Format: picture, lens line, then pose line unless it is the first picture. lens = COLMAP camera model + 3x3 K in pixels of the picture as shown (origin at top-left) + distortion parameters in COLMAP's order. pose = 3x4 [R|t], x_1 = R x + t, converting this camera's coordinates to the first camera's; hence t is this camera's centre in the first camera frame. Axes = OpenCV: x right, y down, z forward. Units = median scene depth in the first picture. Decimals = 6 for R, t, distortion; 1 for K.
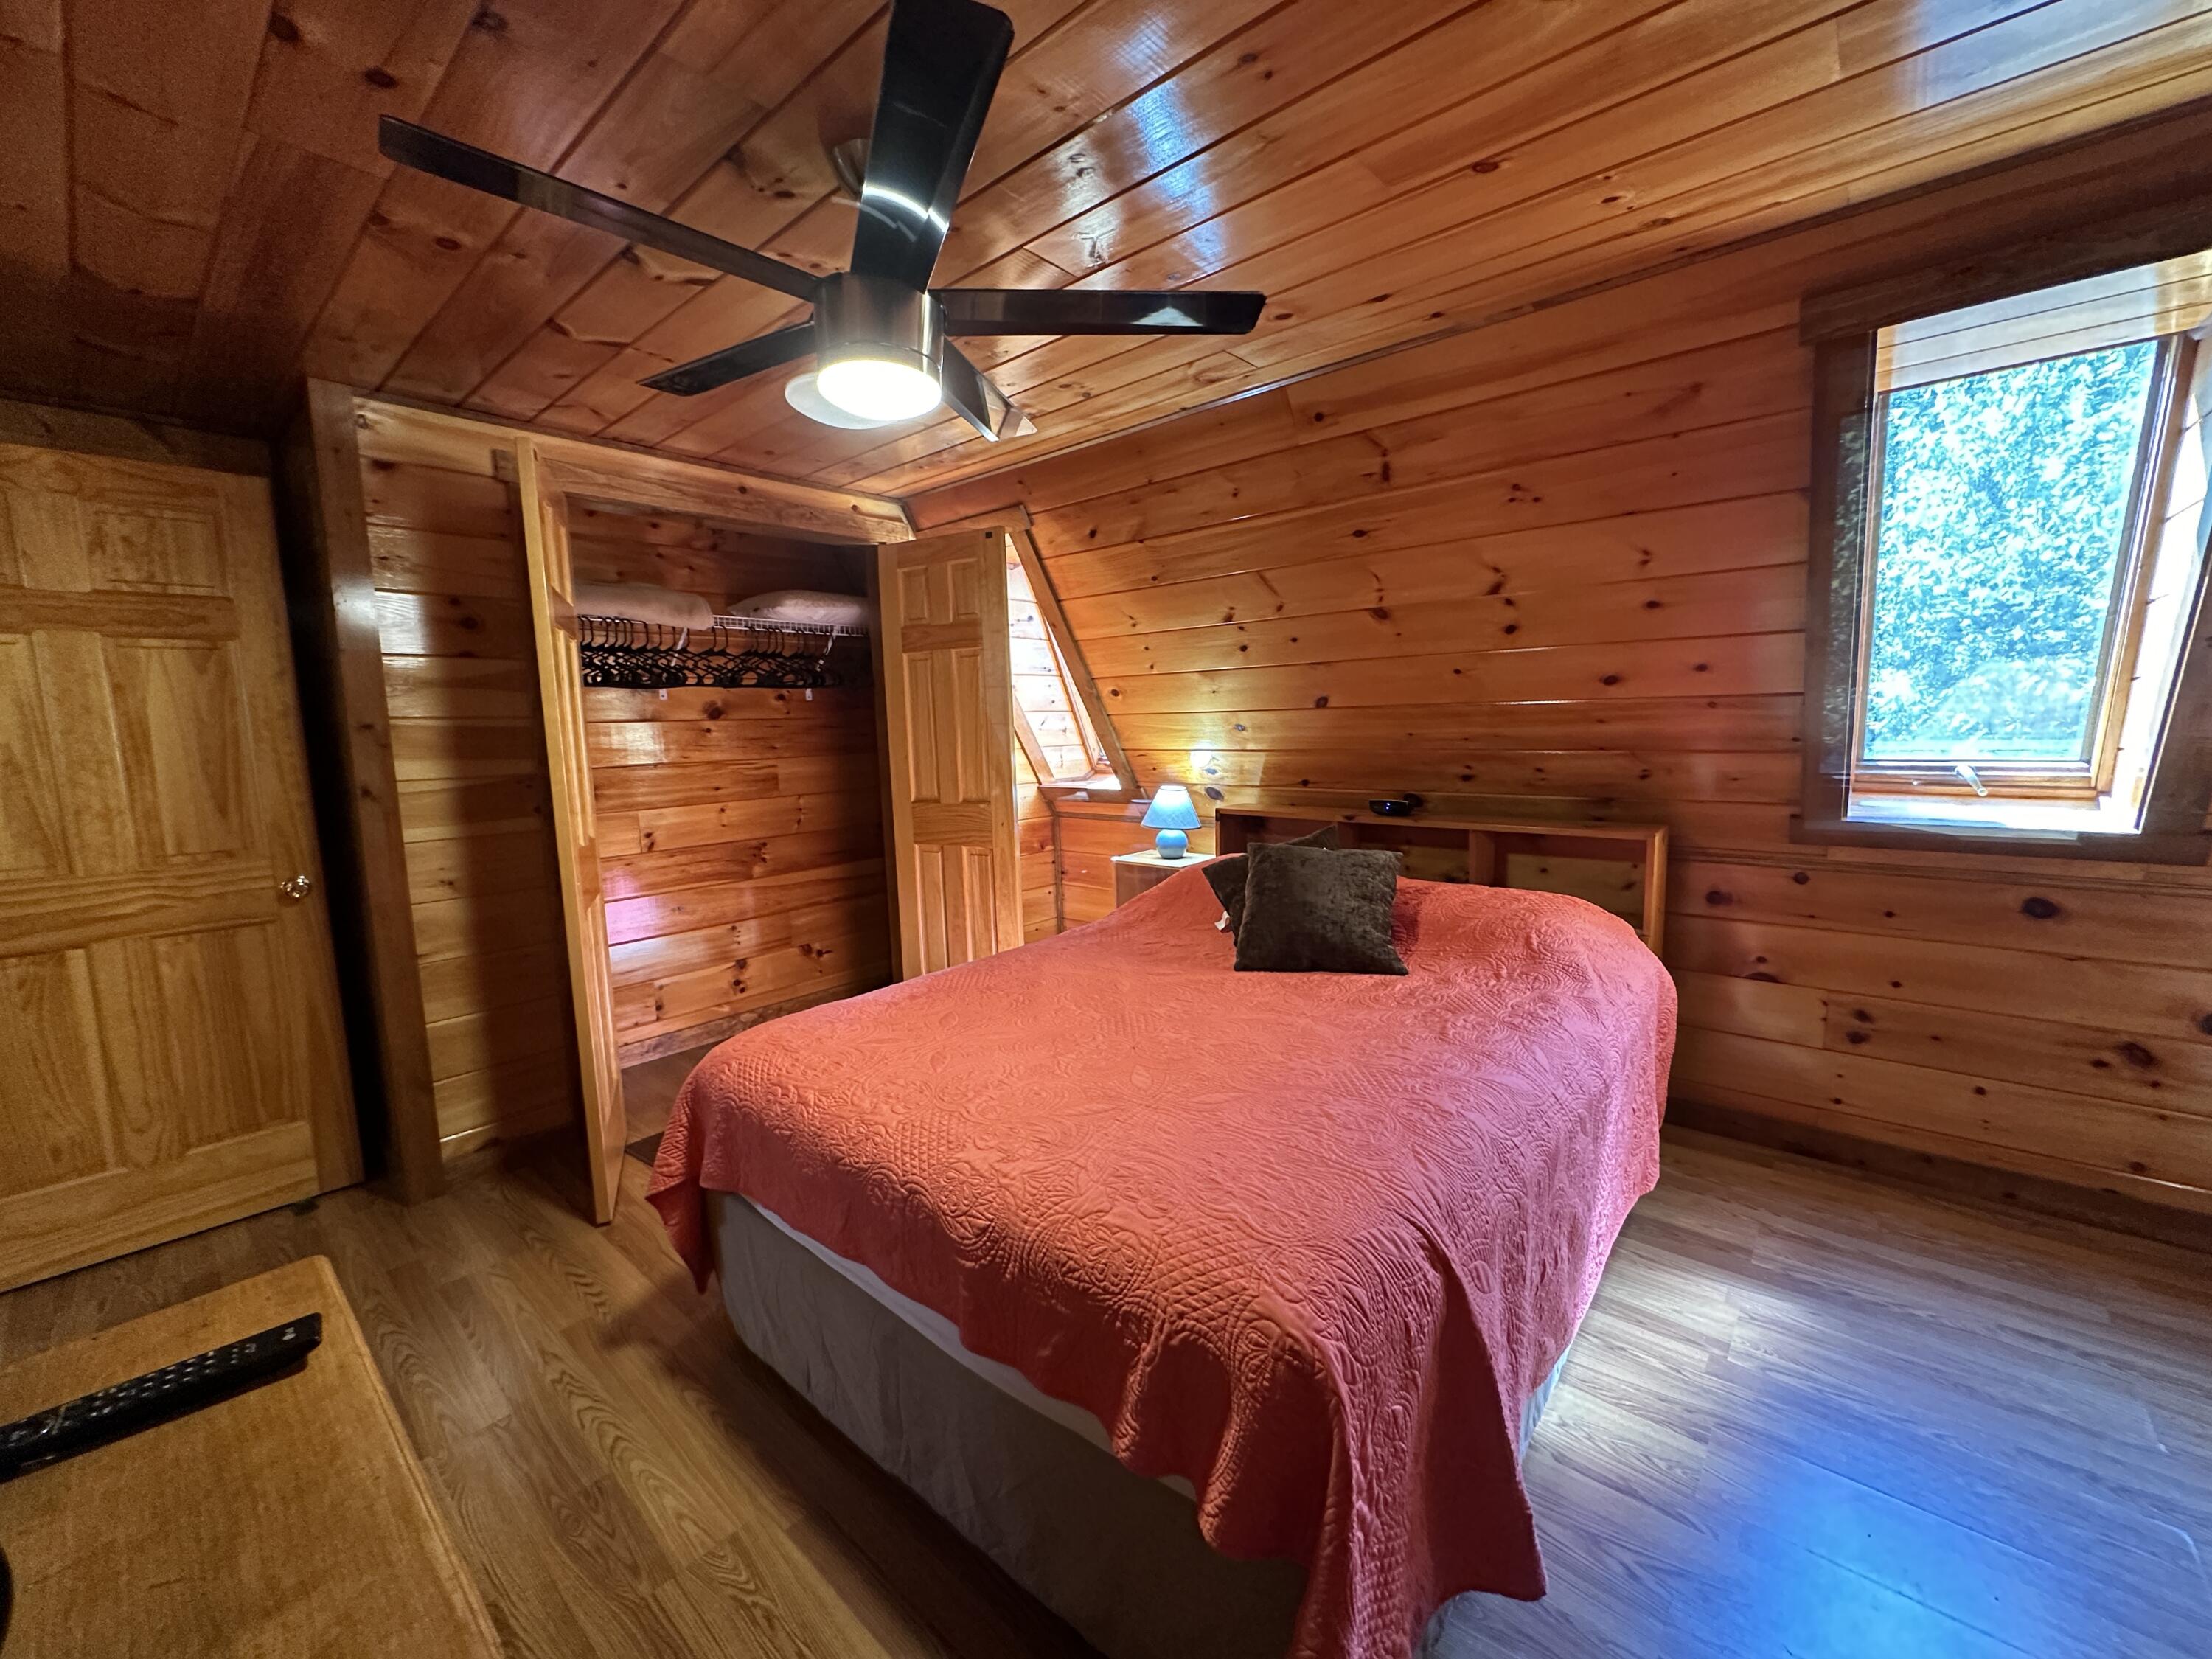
lens RADIAL K [[881.0, 0, 1106.6], [0, 881.0, 824.4], [0, 0, 1]] dist [-0.001086, 0.000473]
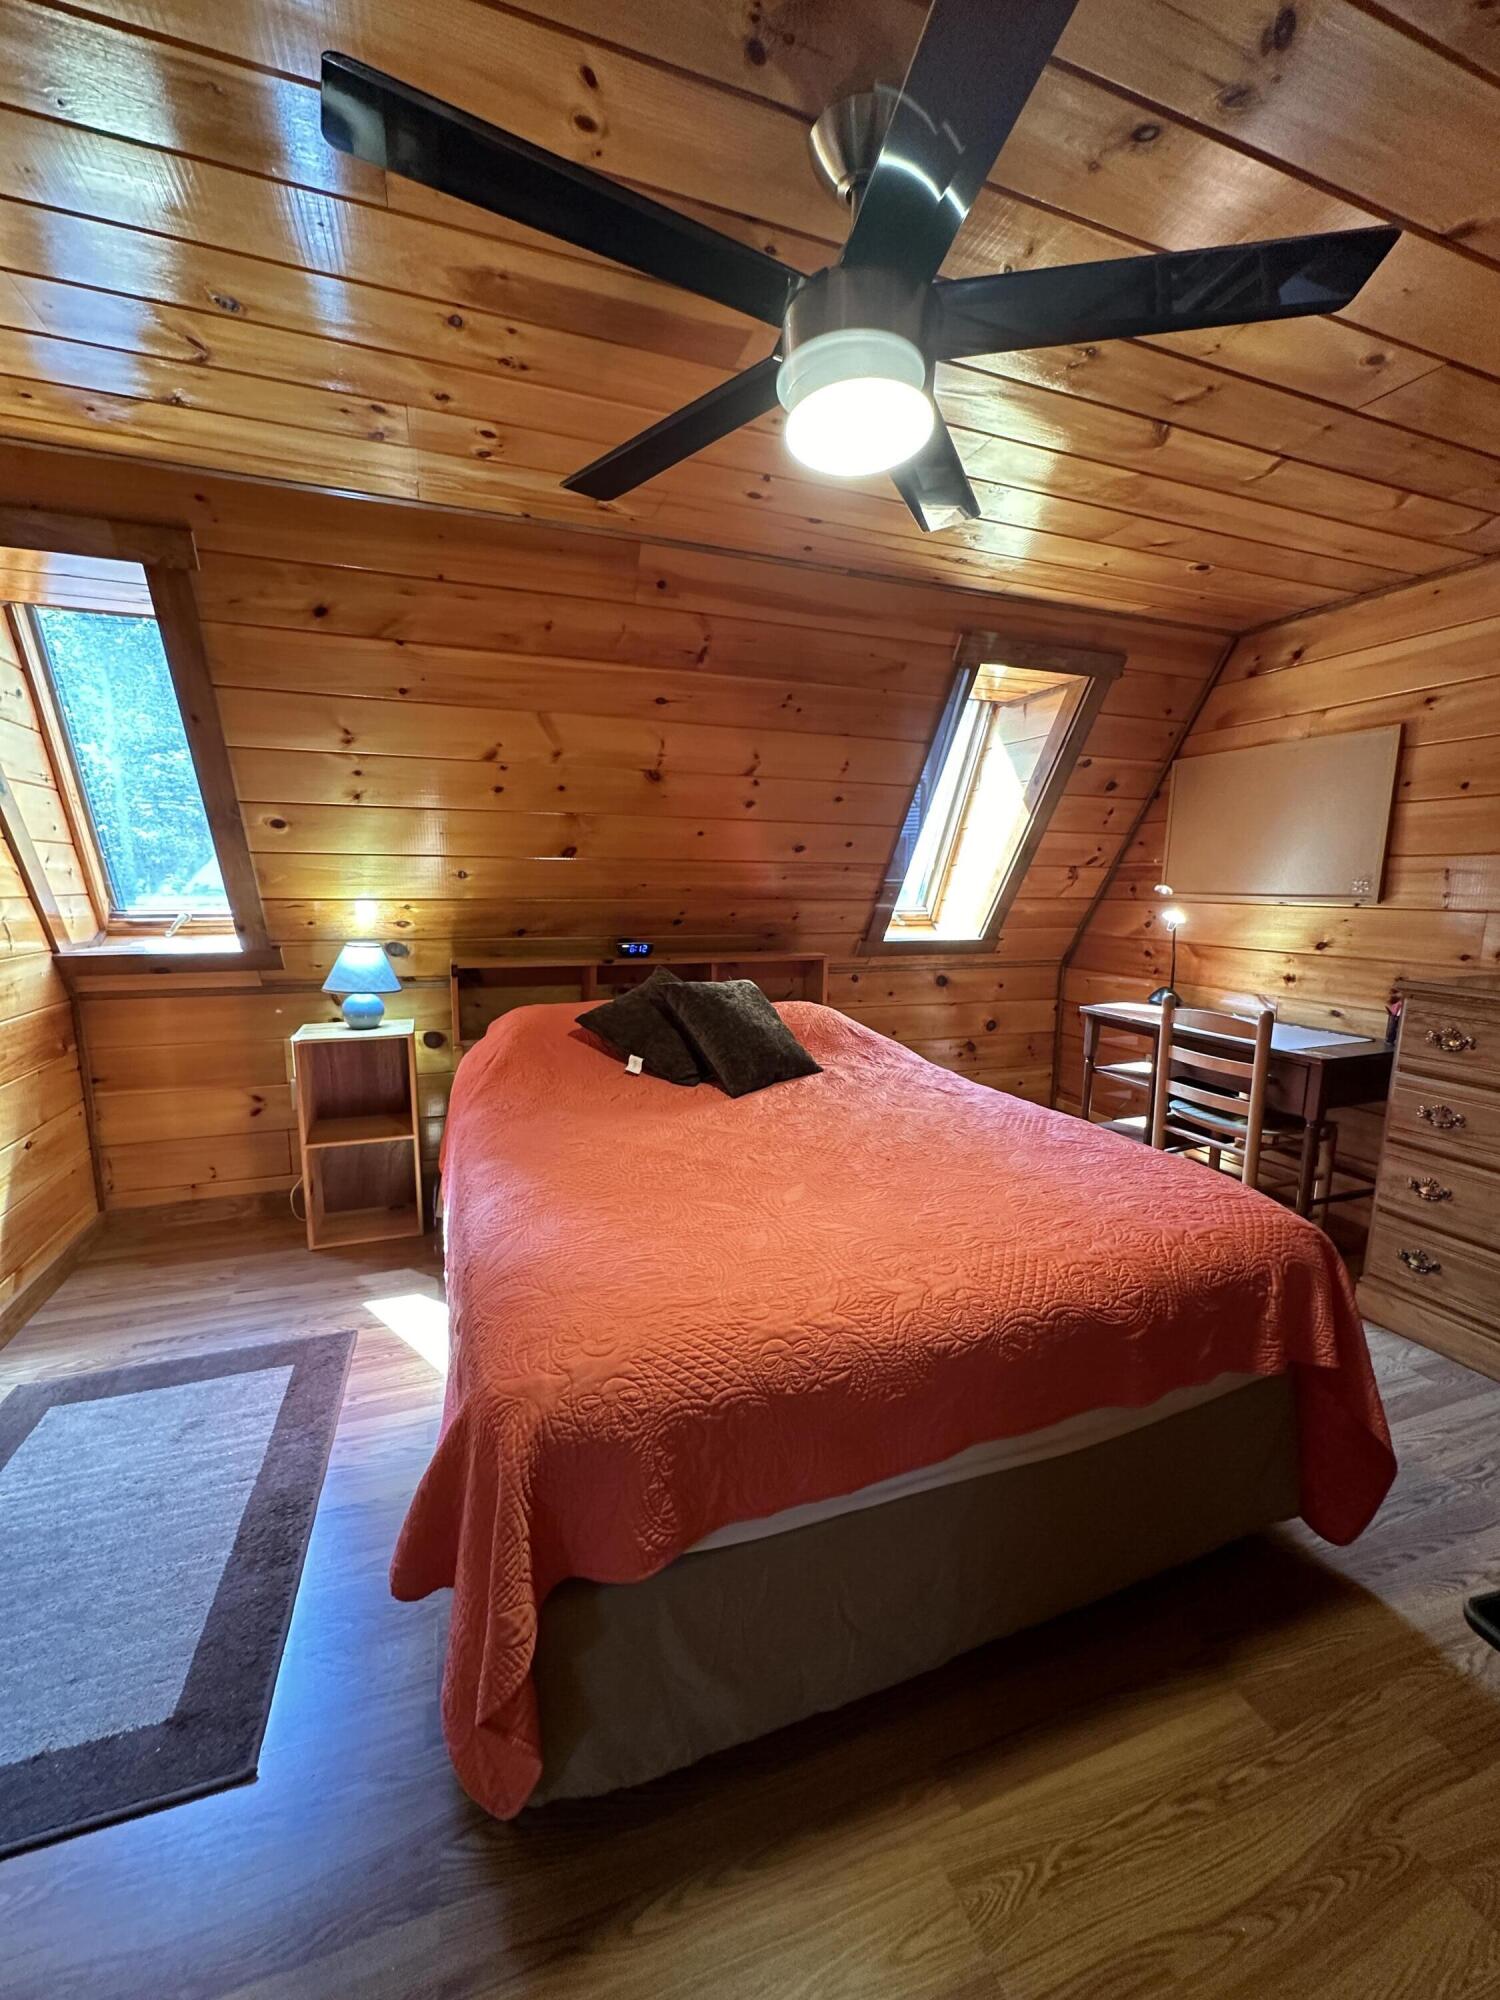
lens RADIAL K [[796.6, 0, 750.5], [0, 796.6, 998.3], [0, 0, 1]] dist [-0.001086, 0.000473]
pose [[0.481234, -0.097045, 0.871204, -0.529784], [0.081472, 0.994503, 0.065776, -0.013001], [-0.872798, 0.039325, 0.486495, 0.396761]]
